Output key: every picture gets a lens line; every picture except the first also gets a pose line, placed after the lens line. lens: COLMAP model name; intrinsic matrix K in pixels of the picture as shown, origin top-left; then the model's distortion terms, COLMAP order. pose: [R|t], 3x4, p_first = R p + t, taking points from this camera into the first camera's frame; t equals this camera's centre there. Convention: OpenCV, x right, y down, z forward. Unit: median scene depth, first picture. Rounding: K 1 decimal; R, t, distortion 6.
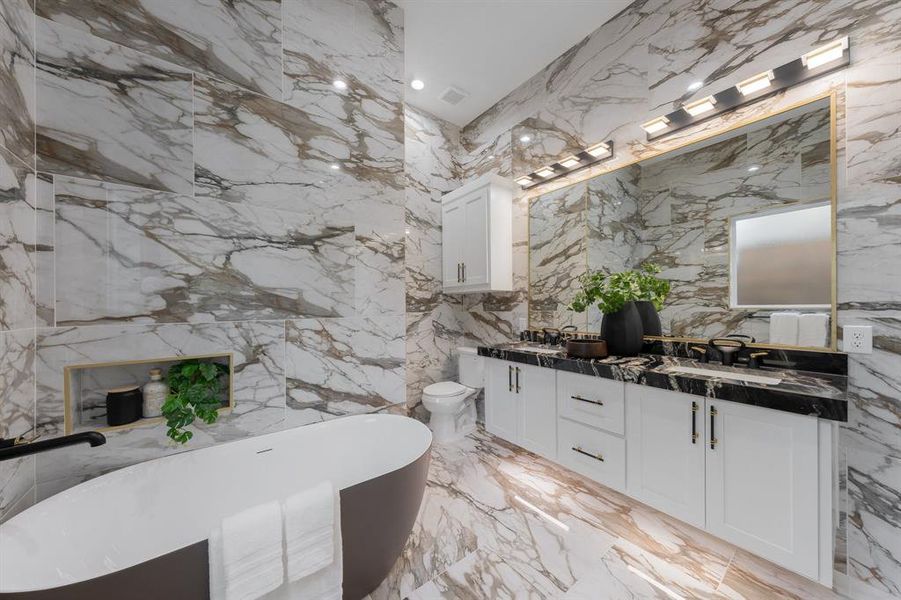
lens RADIAL K [[298.6, 0, 452.9], [0, 298.6, 305.0], [0, 0, 1]] dist [-0.000682, -0.000050]
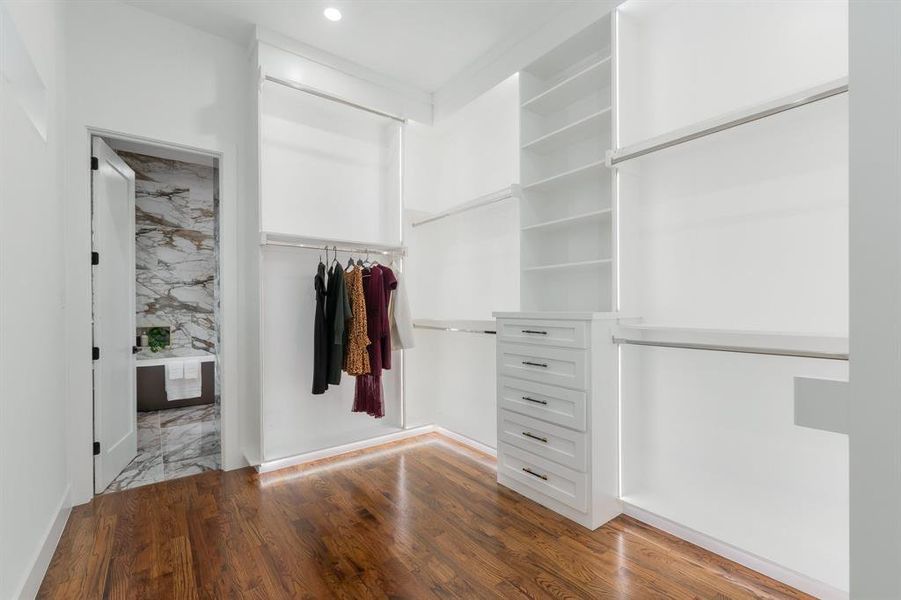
lens RADIAL K [[389.4, 0, 452.8], [0, 389.4, 303.7], [0, 0, 1]] dist [0.000217, 0.000106]
pose [[0.999892, 0.012017, -0.008448, 1.884483], [-0.011886, 0.999811, 0.015368, -0.127422], [0.008631, -0.015266, 0.999846, -2.558077]]
